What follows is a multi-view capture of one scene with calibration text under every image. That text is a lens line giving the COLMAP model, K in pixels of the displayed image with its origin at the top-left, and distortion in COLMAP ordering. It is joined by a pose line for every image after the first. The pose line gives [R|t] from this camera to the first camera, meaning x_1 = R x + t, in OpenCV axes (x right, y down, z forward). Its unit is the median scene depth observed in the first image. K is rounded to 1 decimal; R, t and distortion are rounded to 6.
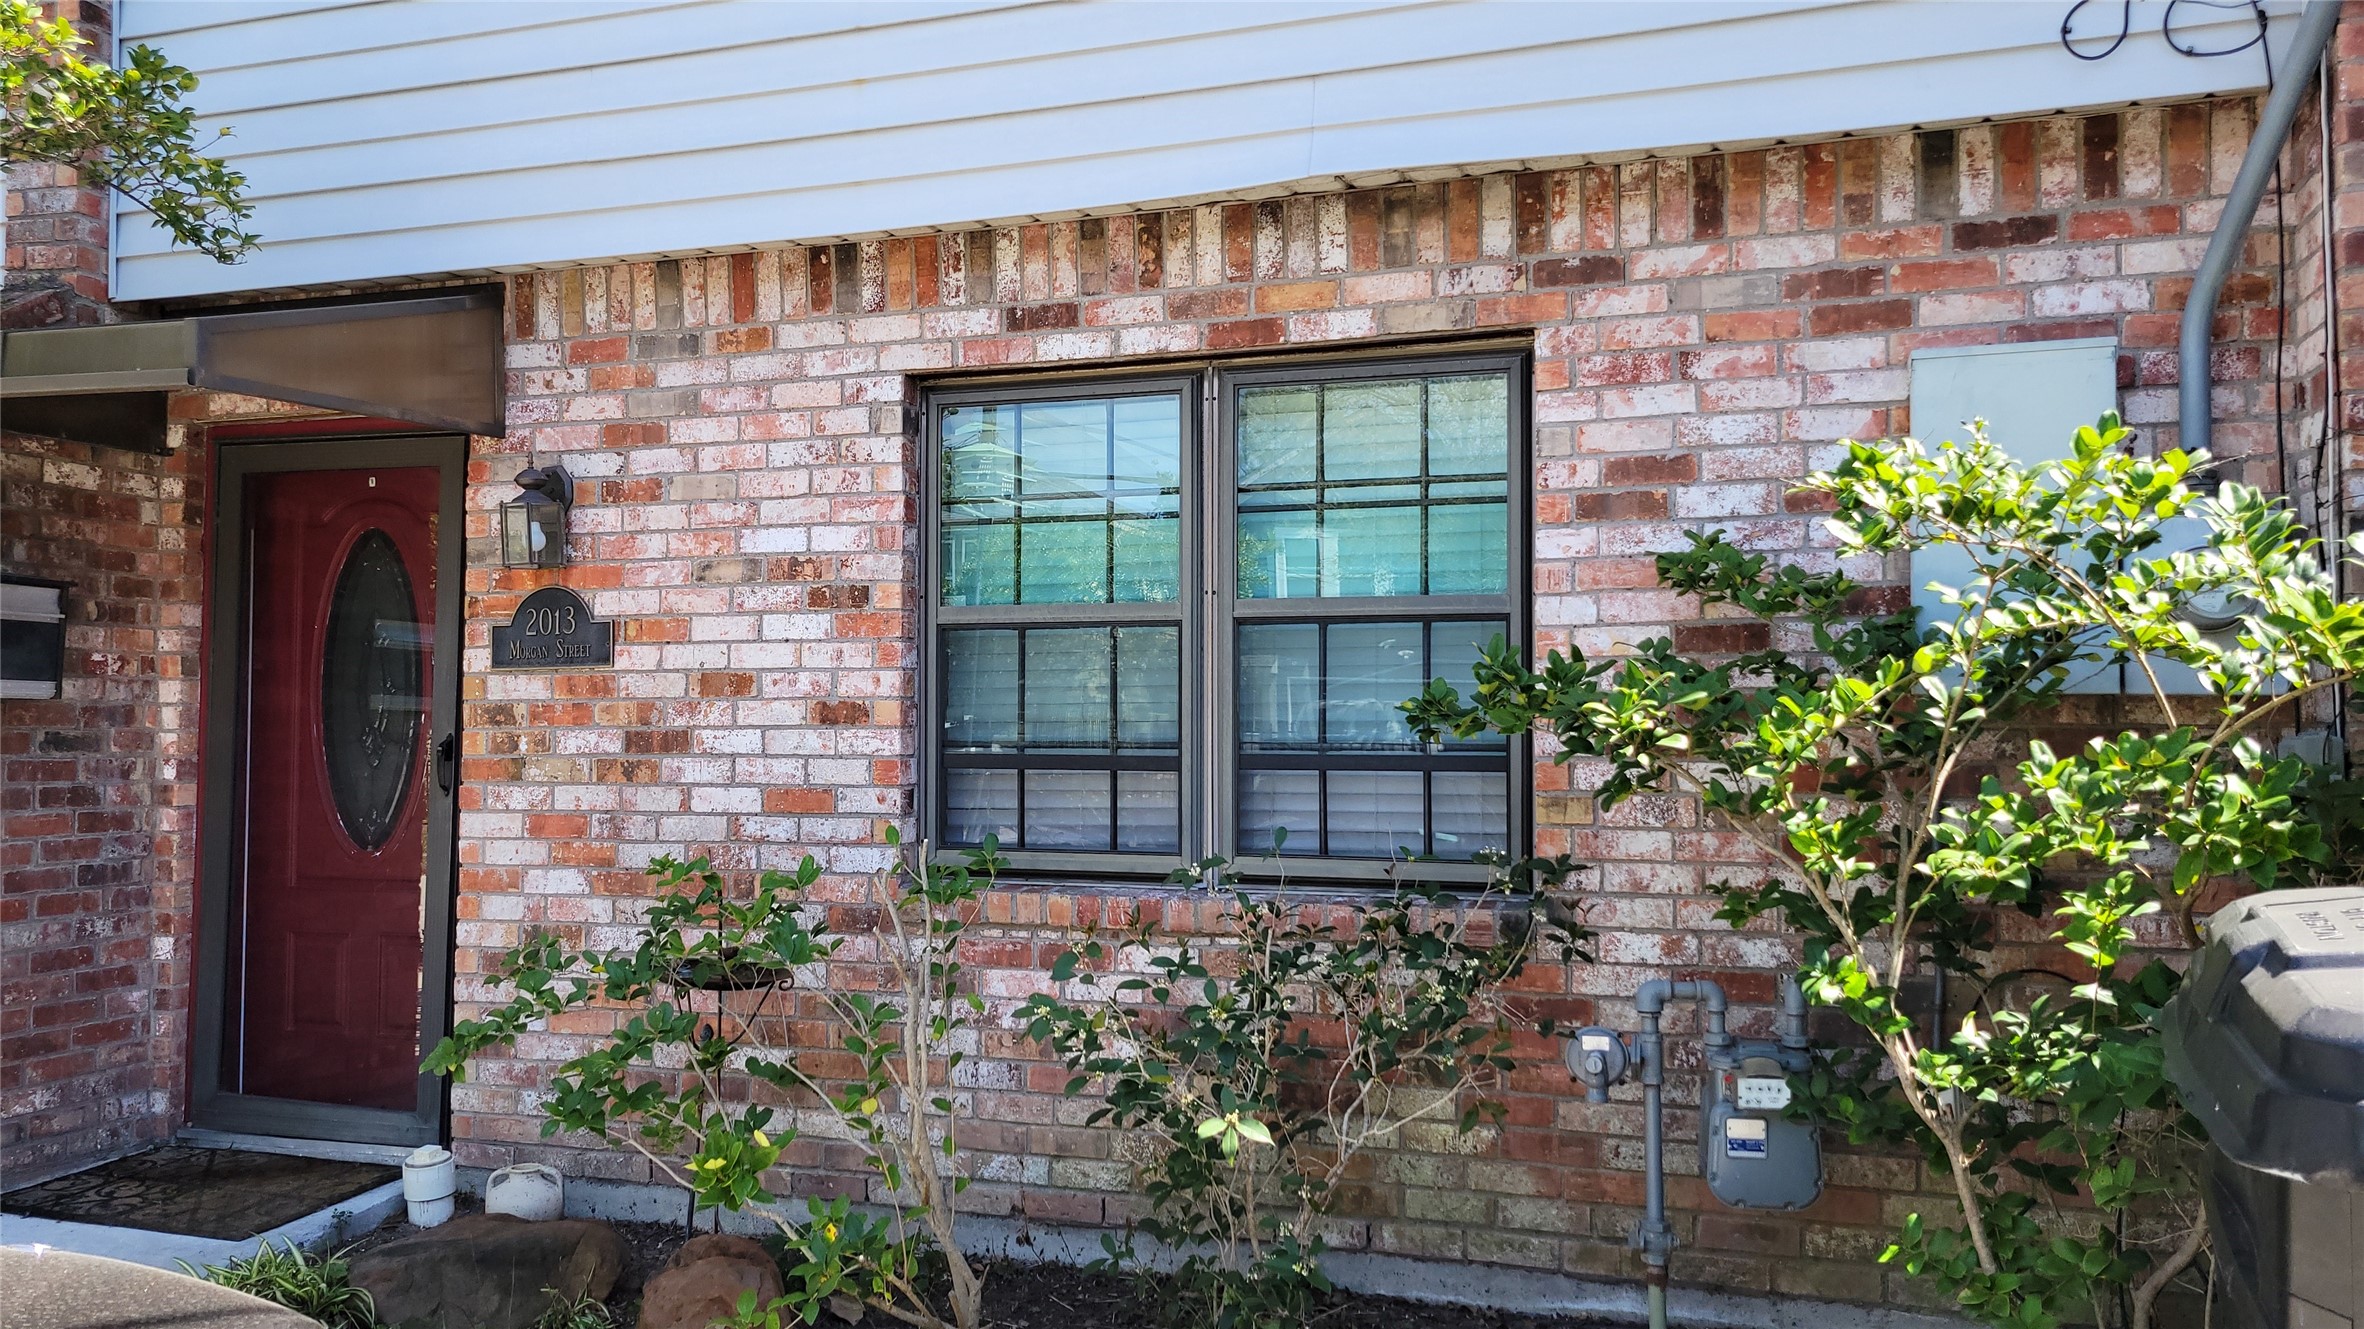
lens RADIAL K [[1769.5, 0, 1156.7], [0, 1769.5, 671.3], [0, 0, 1]] dist [0.056140, -0.042526]
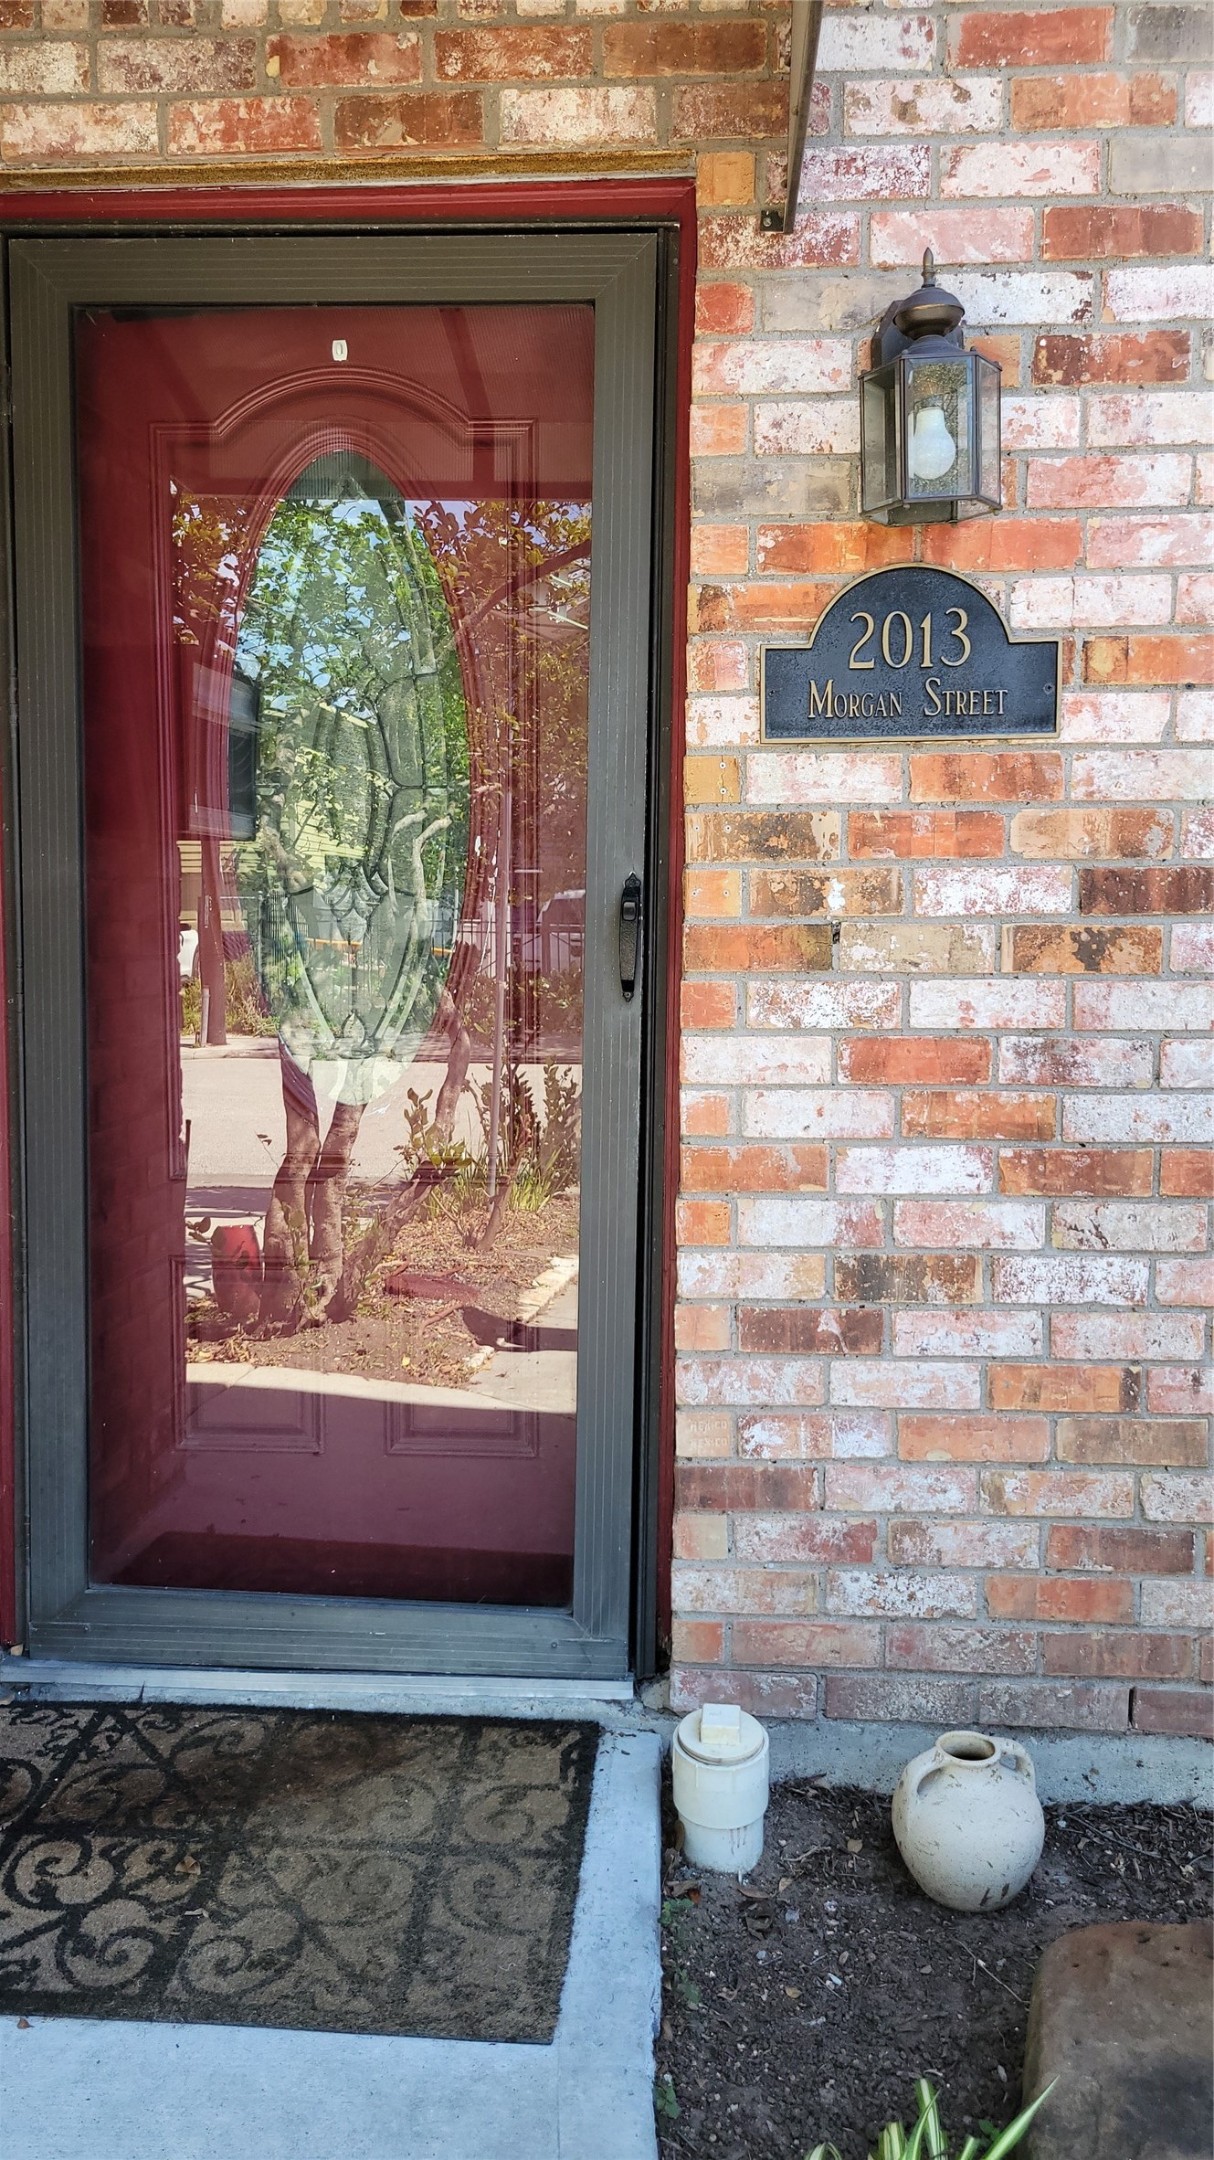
lens RADIAL K [[1616.8, 0, 607.0], [0, 1616.8, 1080.0], [0, 0, 1]] dist [0.056140, -0.042526]
pose [[0.966314, -0.022294, 0.256400, -0.538164], [-0.011973, 0.991269, 0.131314, 0.033627], [-0.257089, -0.129960, 0.957609, 0.586894]]
